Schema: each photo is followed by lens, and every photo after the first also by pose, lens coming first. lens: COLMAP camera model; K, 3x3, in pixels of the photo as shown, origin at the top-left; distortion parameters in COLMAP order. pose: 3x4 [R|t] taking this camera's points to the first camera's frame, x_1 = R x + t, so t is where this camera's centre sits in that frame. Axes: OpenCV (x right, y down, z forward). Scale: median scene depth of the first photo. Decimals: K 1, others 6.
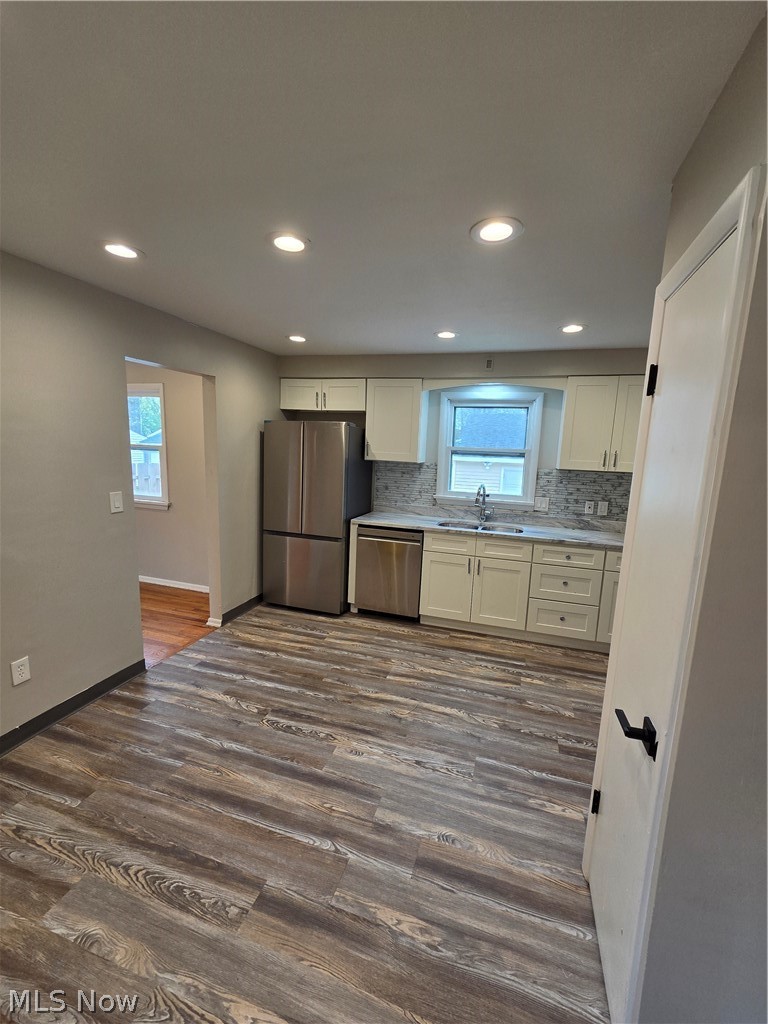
lens RADIAL K [[420.4, 0, 394.2], [0, 420.4, 514.6], [0, 0, 1]] dist [-0.006943, 0.004532]
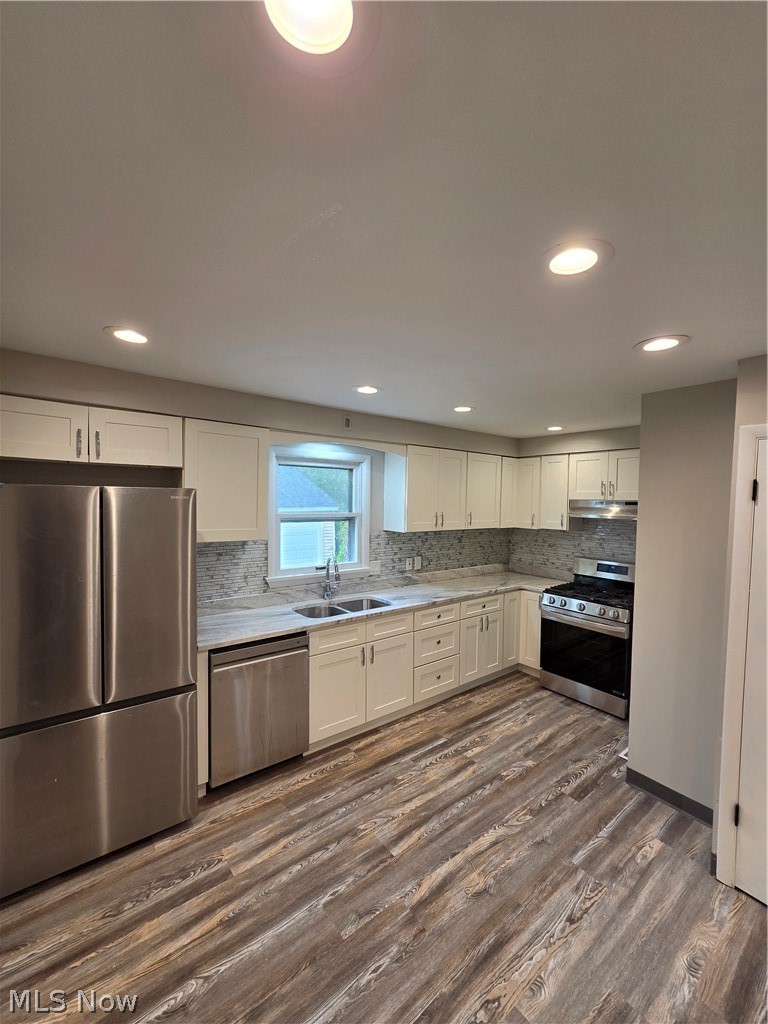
lens RADIAL K [[420.4, 0, 394.2], [0, 420.4, 514.6], [0, 0, 1]] dist [-0.006943, 0.004532]
pose [[0.568285, -0.060191, 0.820627, -0.479696], [0.136509, 0.990397, -0.021889, -0.137998], [-0.811429, 0.124462, 0.571045, 0.452346]]
